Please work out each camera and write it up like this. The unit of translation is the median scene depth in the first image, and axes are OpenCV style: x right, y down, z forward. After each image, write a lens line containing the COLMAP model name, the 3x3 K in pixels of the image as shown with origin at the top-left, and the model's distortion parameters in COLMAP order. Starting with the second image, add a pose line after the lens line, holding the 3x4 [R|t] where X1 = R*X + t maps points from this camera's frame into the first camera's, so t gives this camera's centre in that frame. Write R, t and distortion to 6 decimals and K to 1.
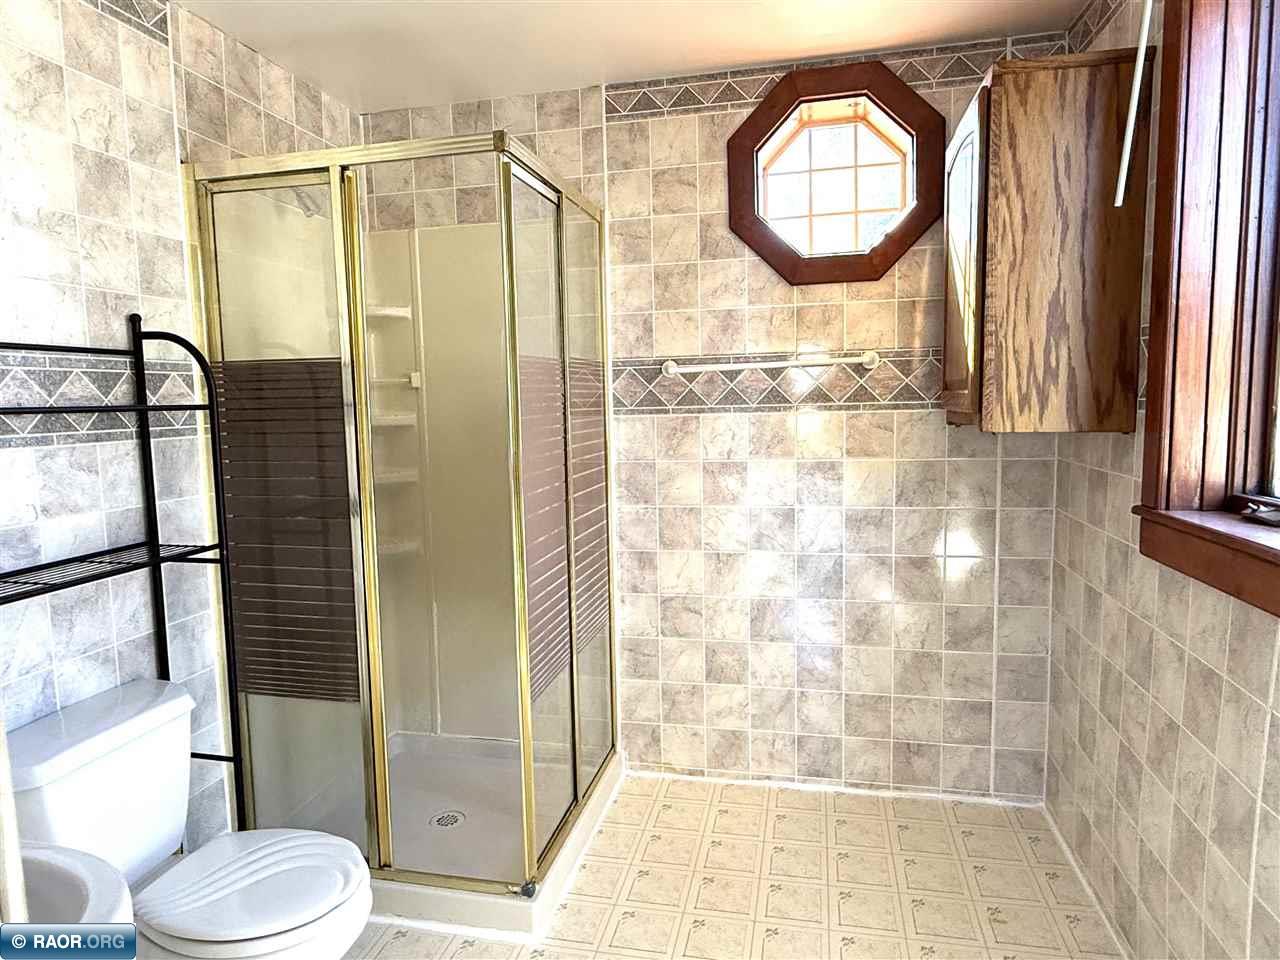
lens RADIAL K [[801.0, 0, 628.5], [0, 801.0, 483.5], [0, 0, 1]] dist [0.003665, 0.002002]
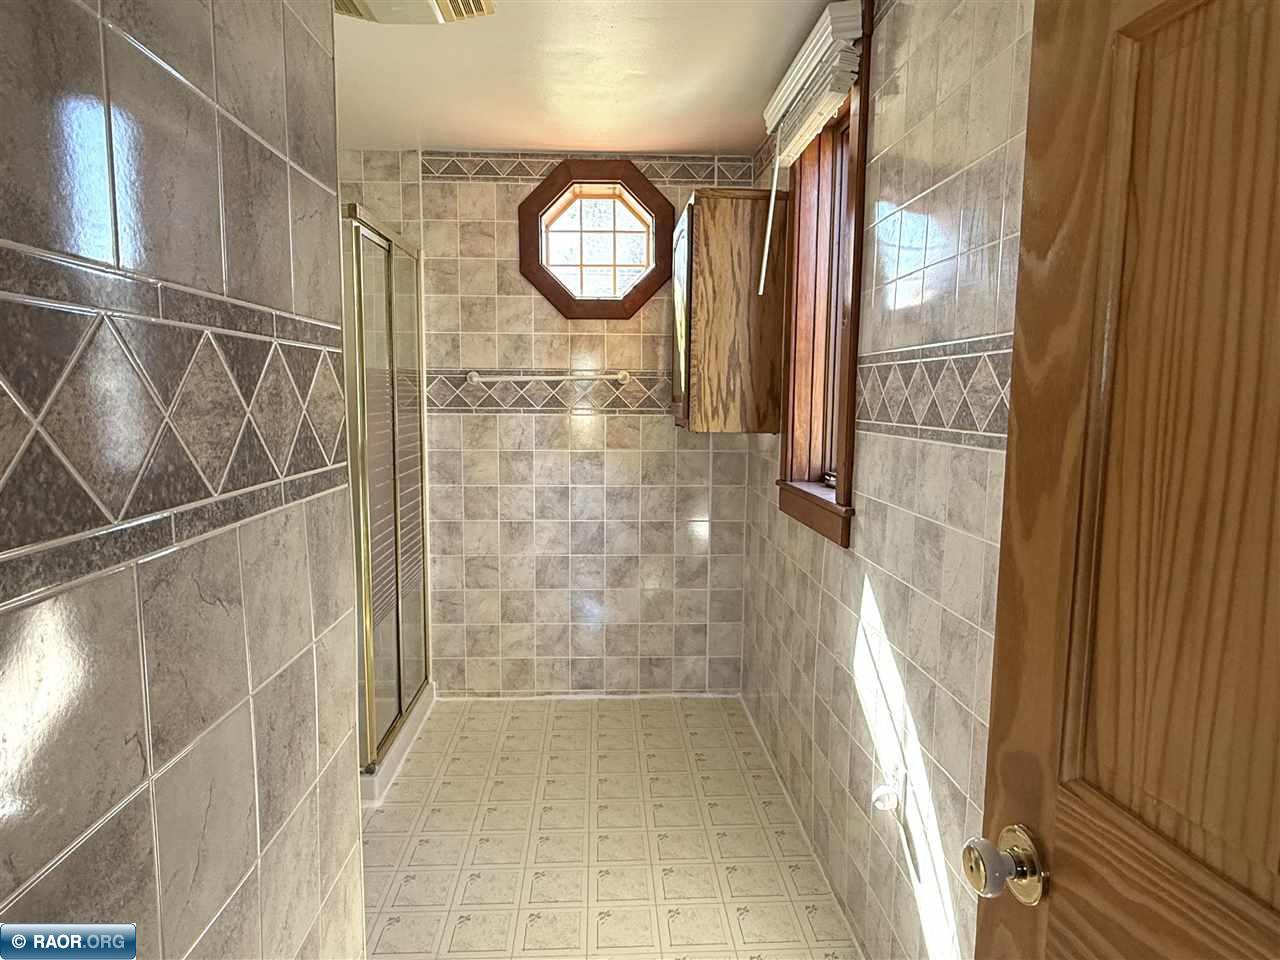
lens RADIAL K [[801.0, 0, 628.5], [0, 801.0, 483.5], [0, 0, 1]] dist [0.003665, 0.002002]
pose [[0.964555, 0.000201, 0.263883, -0.048301], [-0.001776, 0.999982, 0.005728, 0.018237], [-0.263877, -0.005994, 0.964538, -0.309421]]
